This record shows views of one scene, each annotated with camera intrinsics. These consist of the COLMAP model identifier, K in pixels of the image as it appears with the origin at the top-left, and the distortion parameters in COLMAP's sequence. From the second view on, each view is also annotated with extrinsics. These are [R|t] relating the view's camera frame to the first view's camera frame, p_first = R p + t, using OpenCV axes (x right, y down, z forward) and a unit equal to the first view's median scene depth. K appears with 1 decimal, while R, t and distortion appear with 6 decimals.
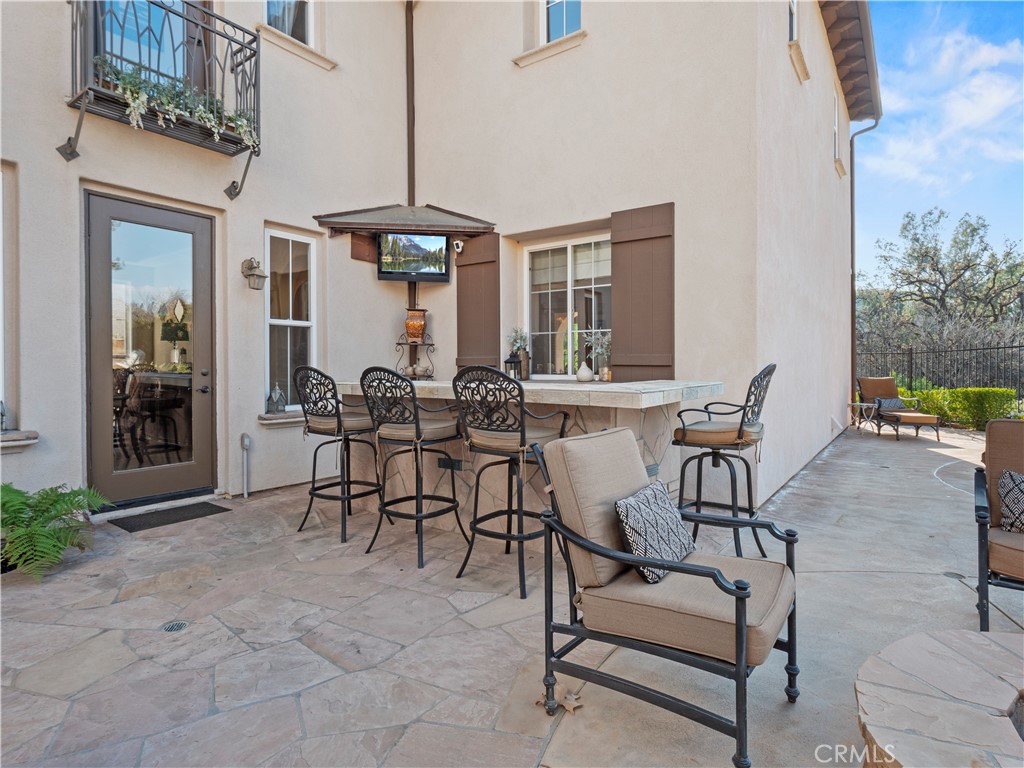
lens RADIAL K [[555.7, 0, 515.7], [0, 555.7, 369.5], [0, 0, 1]] dist [-0.000670, 0.000641]
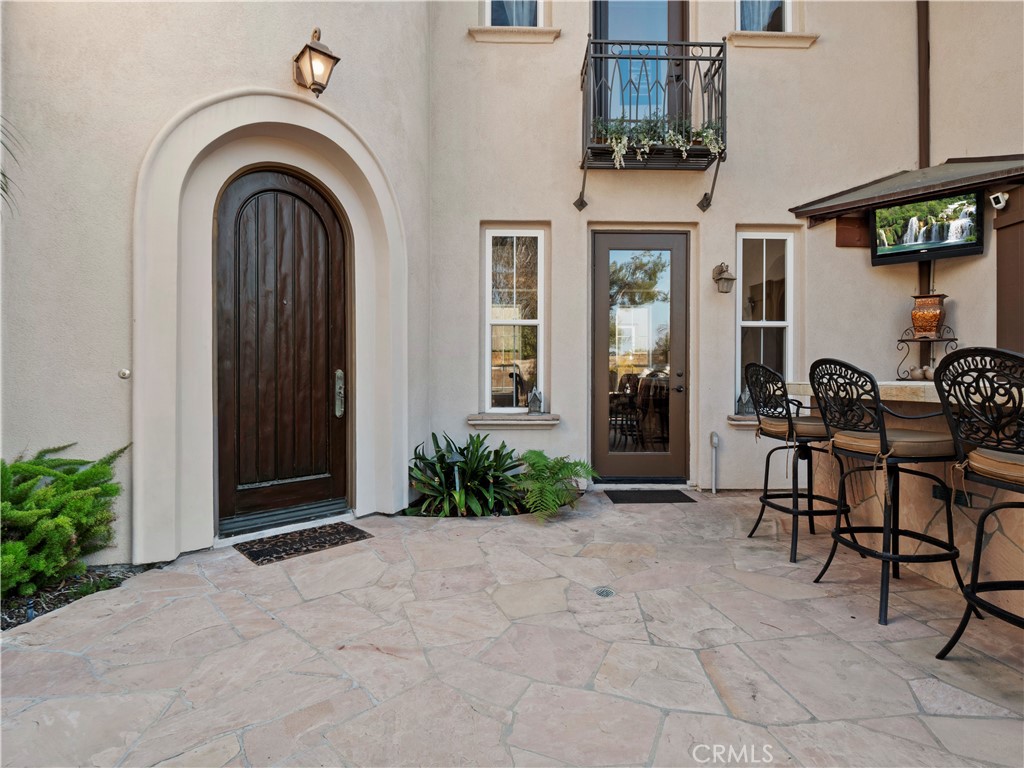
lens RADIAL K [[504.1, 0, 514.8], [0, 504.1, 386.0], [0, 0, 1]] dist [-0.016735, -0.000422]
pose [[0.603456, 0.013336, -0.797285, 0.041965], [-0.006257, 0.999909, 0.011990, 0.019997], [0.797372, -0.002247, 0.603484, 0.133910]]
